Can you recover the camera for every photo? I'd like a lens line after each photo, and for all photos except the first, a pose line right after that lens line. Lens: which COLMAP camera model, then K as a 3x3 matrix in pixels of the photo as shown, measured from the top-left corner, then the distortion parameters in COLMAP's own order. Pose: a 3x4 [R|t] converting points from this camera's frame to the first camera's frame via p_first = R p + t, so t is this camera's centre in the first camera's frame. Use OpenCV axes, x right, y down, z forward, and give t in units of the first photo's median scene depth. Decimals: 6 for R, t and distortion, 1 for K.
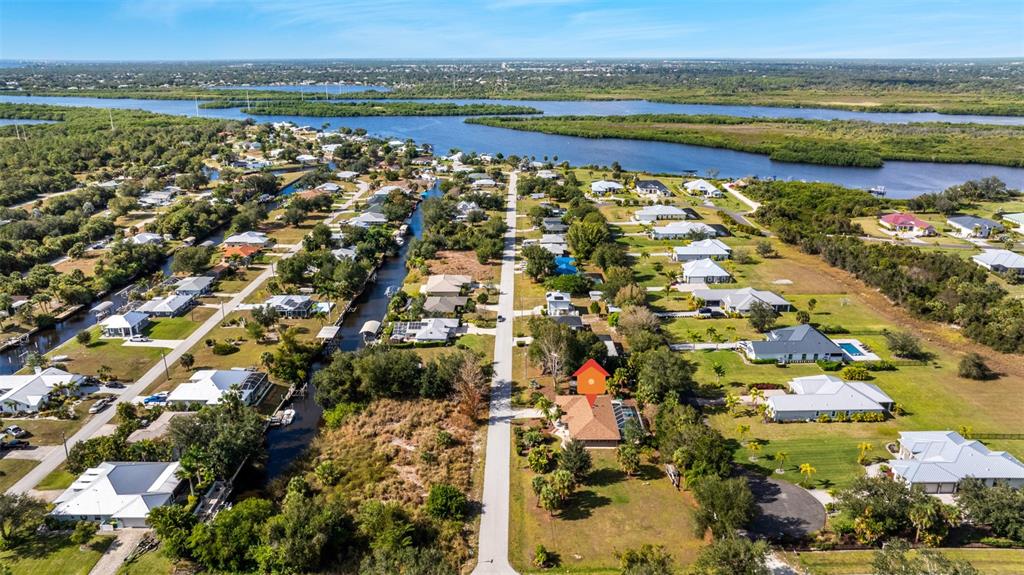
lens RADIAL K [[718.5, 0, 510.1], [0, 718.5, 287.2], [0, 0, 1]] dist [-0.023280, 0.011165]
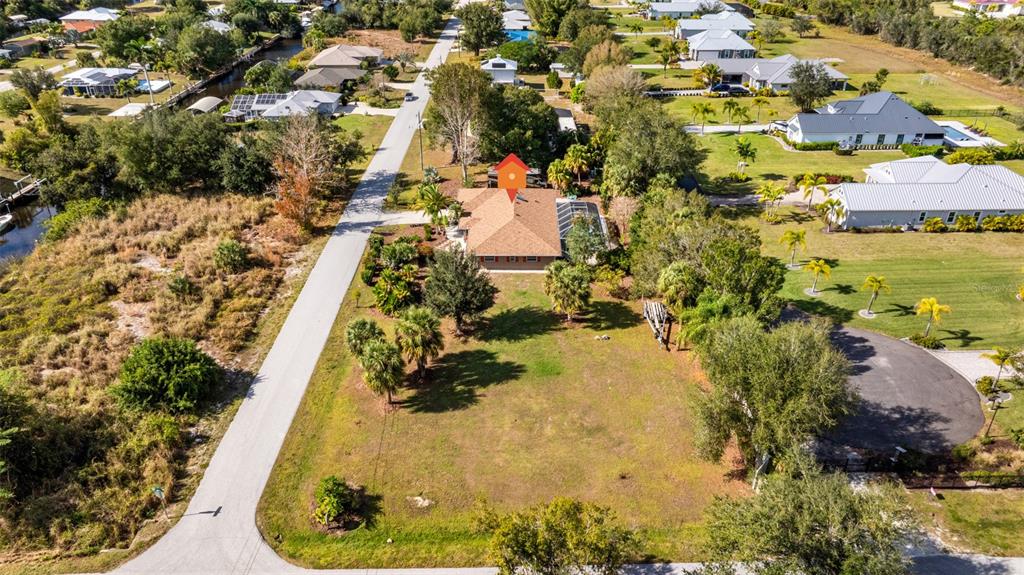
lens RADIAL K [[718.5, 0, 512.4], [0, 718.5, 288.6], [0, 0, 1]] dist [-0.023280, 0.011165]
pose [[0.999979, 0.000751, 0.006442, 0.103681], [-0.001974, 0.981389, 0.192022, 0.121481], [-0.006178, -0.192030, 0.981370, 0.431961]]
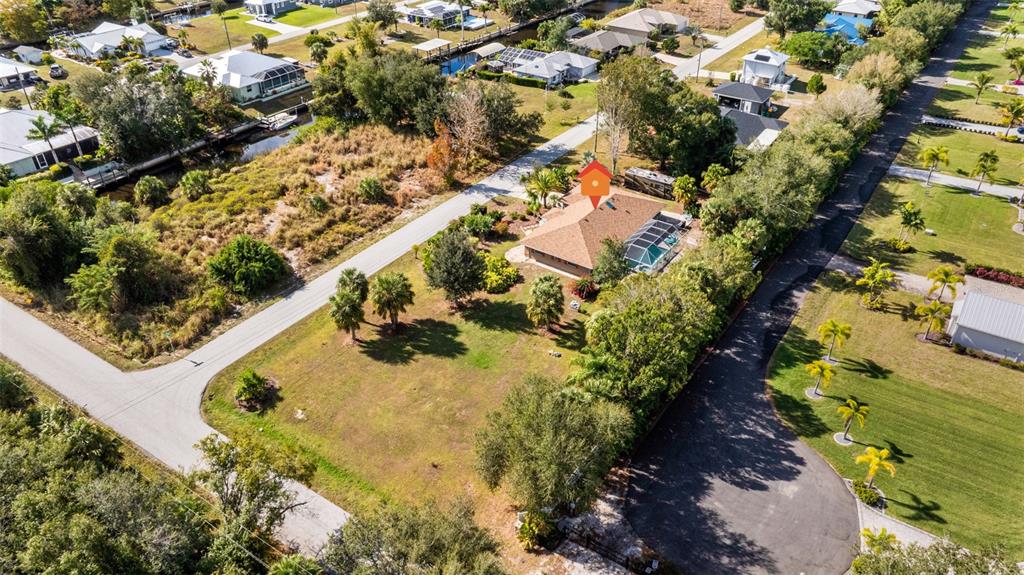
lens RADIAL K [[718.5, 0, 514.6], [0, 718.5, 287.6], [0, 0, 1]] dist [-0.023280, 0.011165]
pose [[0.825189, 0.318535, -0.466475, 0.329600], [-0.177038, 0.930066, 0.321922, 0.052838], [0.536397, -0.183063, 0.823873, 0.460779]]
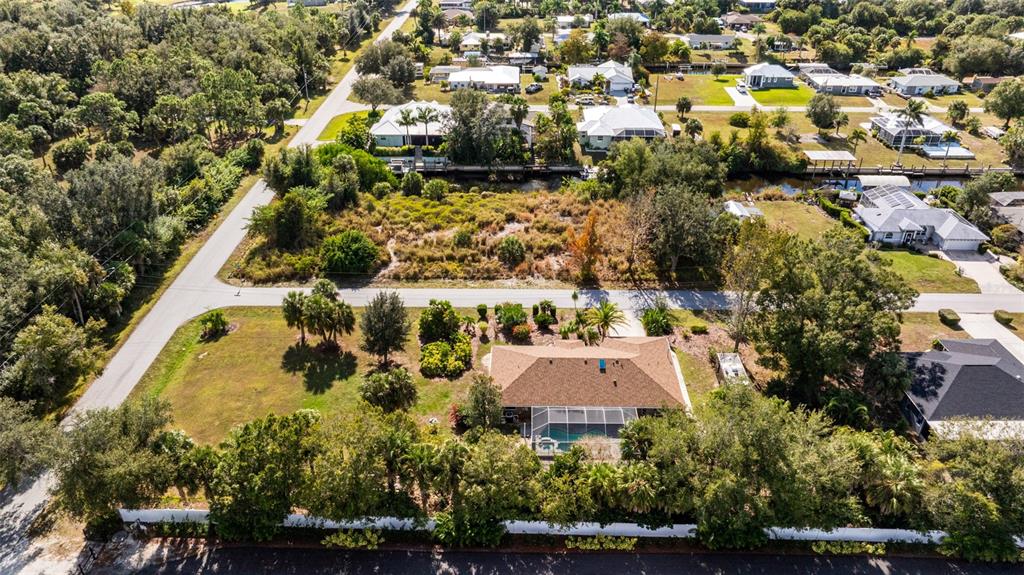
lens RADIAL K [[718.5, 0, 519.8], [0, 718.5, 283.3], [0, 0, 1]] dist [-0.023280, 0.011165]
pose [[-0.009810, 0.493789, -0.869526, 0.479346], [-0.305977, 0.826376, 0.472737, -0.080786], [0.951988, 0.270693, 0.142982, 0.838317]]
